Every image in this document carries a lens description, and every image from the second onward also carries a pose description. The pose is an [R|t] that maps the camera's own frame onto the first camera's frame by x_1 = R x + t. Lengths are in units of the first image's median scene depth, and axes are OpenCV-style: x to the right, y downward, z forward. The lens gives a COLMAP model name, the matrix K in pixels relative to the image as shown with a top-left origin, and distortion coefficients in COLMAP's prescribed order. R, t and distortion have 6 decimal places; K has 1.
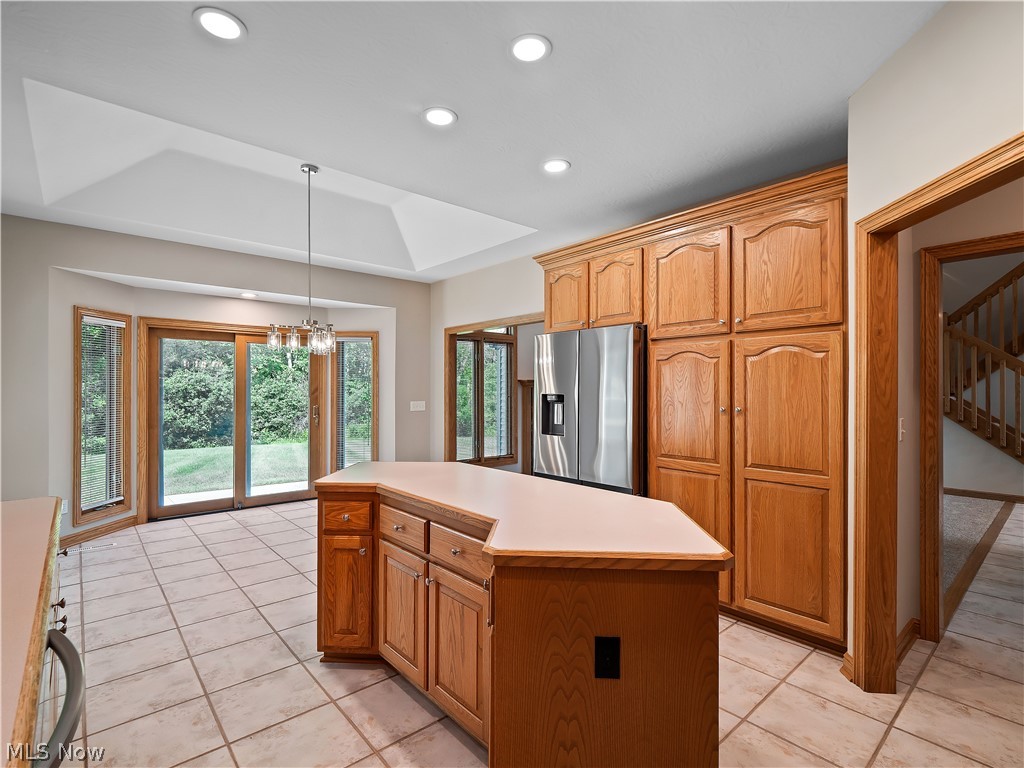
lens RADIAL K [[496.6, 0, 508.0], [0, 496.6, 387.6], [0, 0, 1]] dist [0.010299, -0.010283]
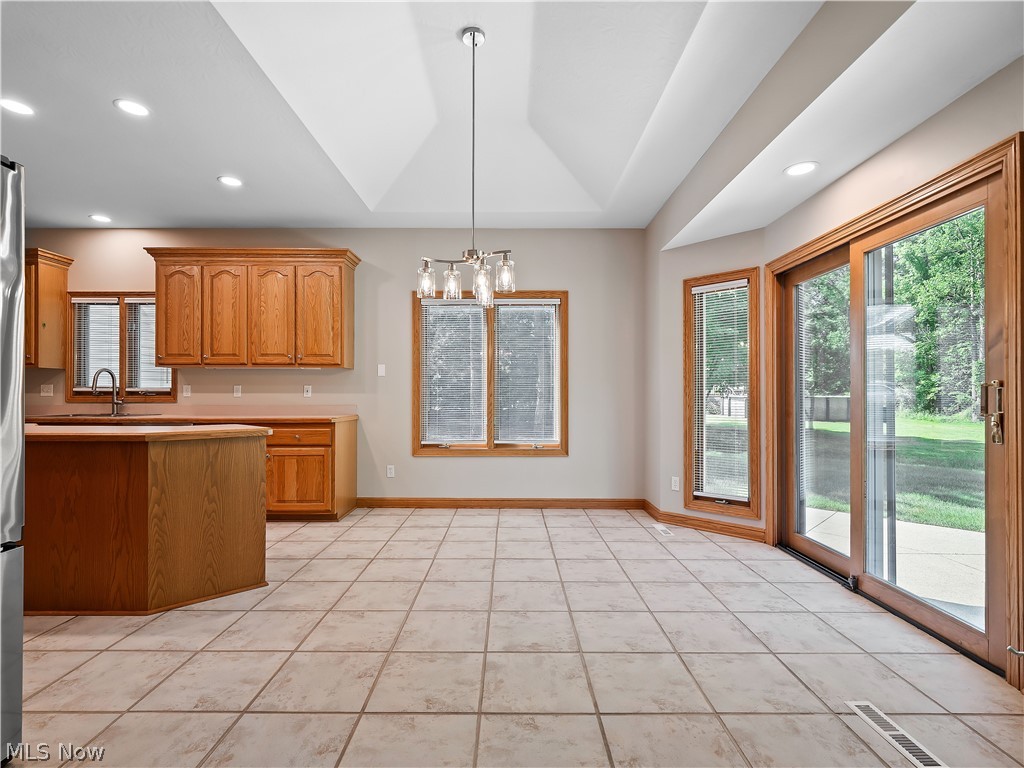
lens RADIAL K [[496.6, 0, 508.0], [0, 496.6, 387.6], [0, 0, 1]] dist [0.010299, -0.010283]
pose [[-0.657121, -0.013793, -0.753659, 0.076442], [0.001958, 0.999798, -0.020004, 0.055923], [0.753782, -0.014620, -0.656962, 1.198620]]
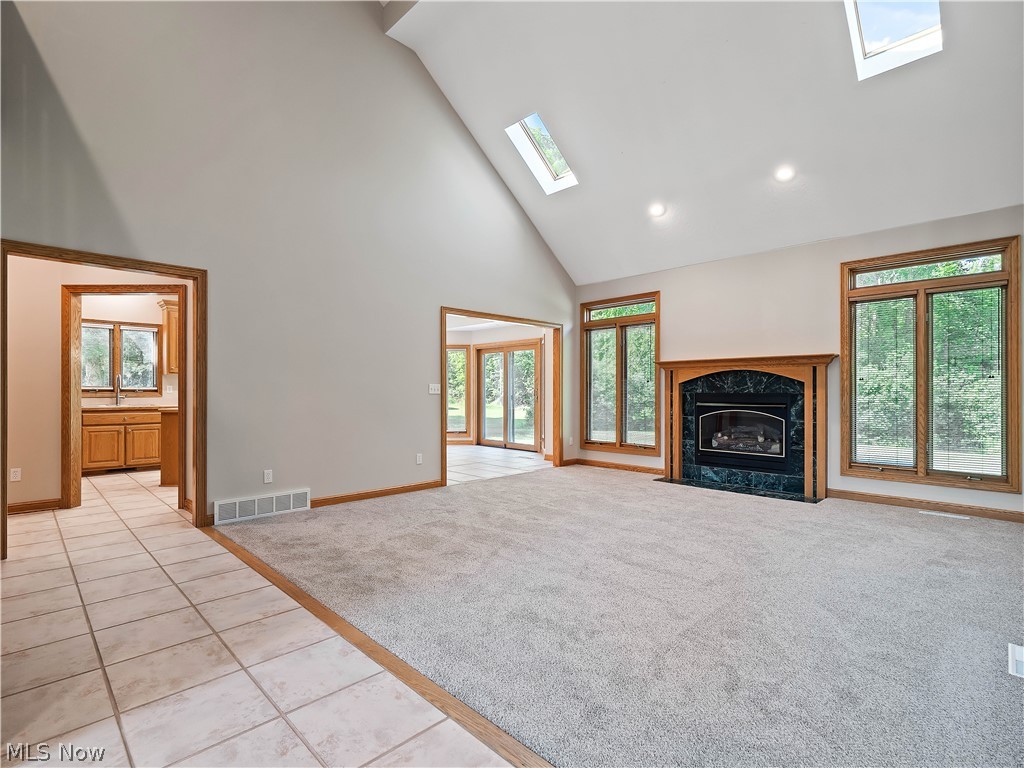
lens RADIAL K [[496.6, 0, 508.0], [0, 496.6, 387.6], [0, 0, 1]] dist [0.010299, -0.010283]
pose [[0.068702, -0.007344, -0.997610, 1.330448], [0.003428, 0.999969, -0.007125, 0.051315], [0.997631, -0.002931, 0.068725, 0.997882]]
